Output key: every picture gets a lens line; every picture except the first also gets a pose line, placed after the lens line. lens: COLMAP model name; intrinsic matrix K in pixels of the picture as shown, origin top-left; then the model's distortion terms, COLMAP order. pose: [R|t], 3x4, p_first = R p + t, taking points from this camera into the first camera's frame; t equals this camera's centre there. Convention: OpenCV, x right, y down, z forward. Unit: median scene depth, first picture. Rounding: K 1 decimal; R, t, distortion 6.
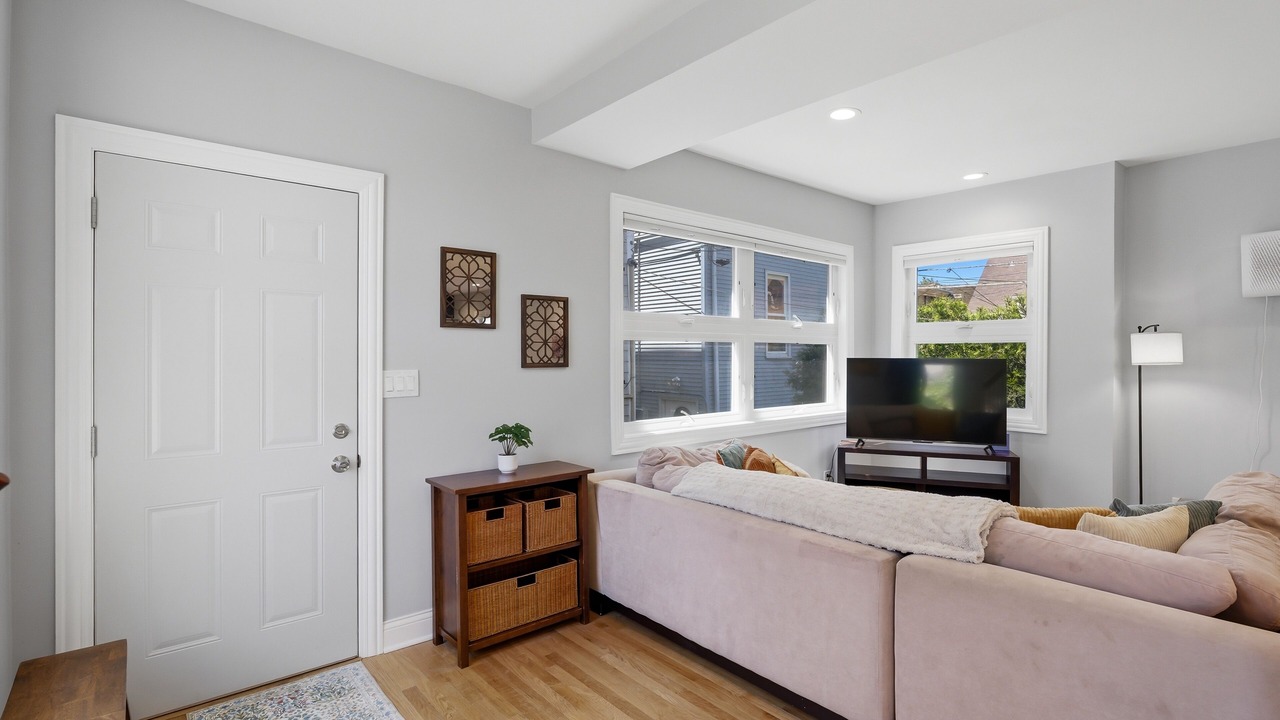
lens RADIAL K [[604.2, 0, 640.0], [0, 604.2, 360.0], [0, 0, 1]] dist [-0.012704, -0.000009]
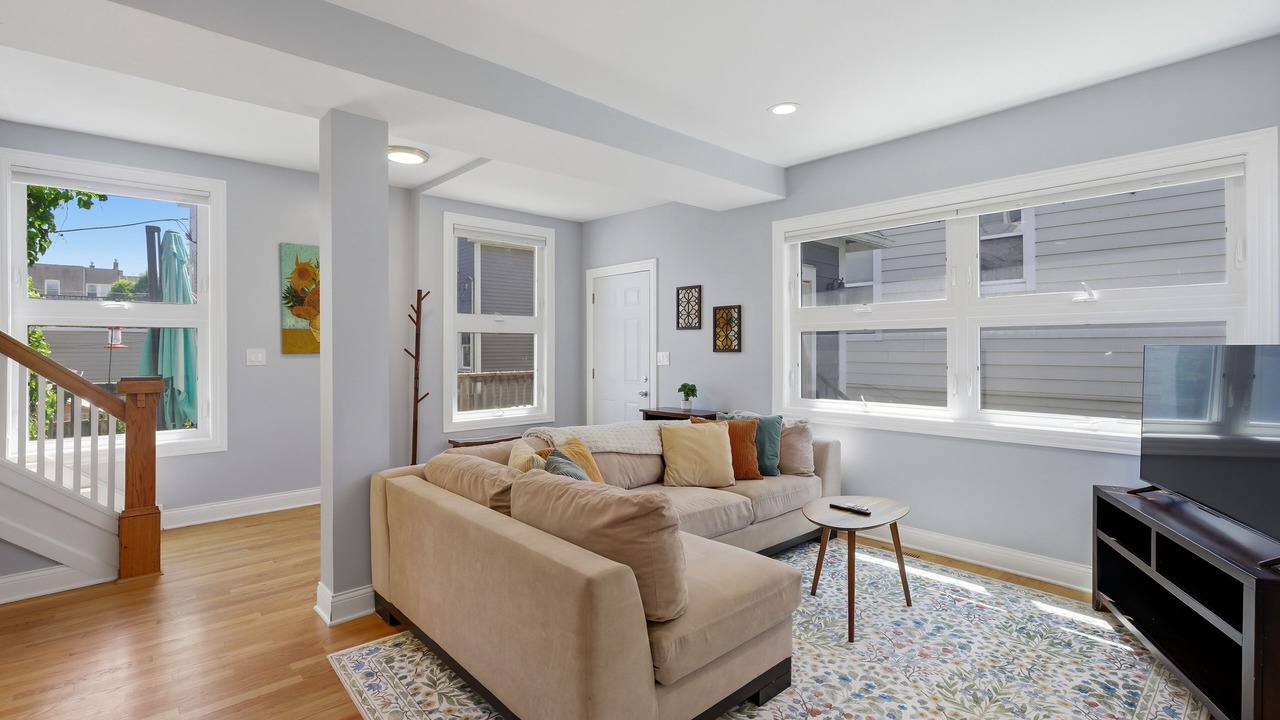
lens RADIAL K [[584.4, 0, 641.1], [0, 584.4, 350.2], [0, 0, 1]] dist [0.002323, 0.001032]
pose [[0.042683, 0.004051, -0.999080, 1.100556], [-0.006704, 0.999970, 0.003769, 0.002825], [0.999066, 0.006537, 0.042709, 0.588476]]
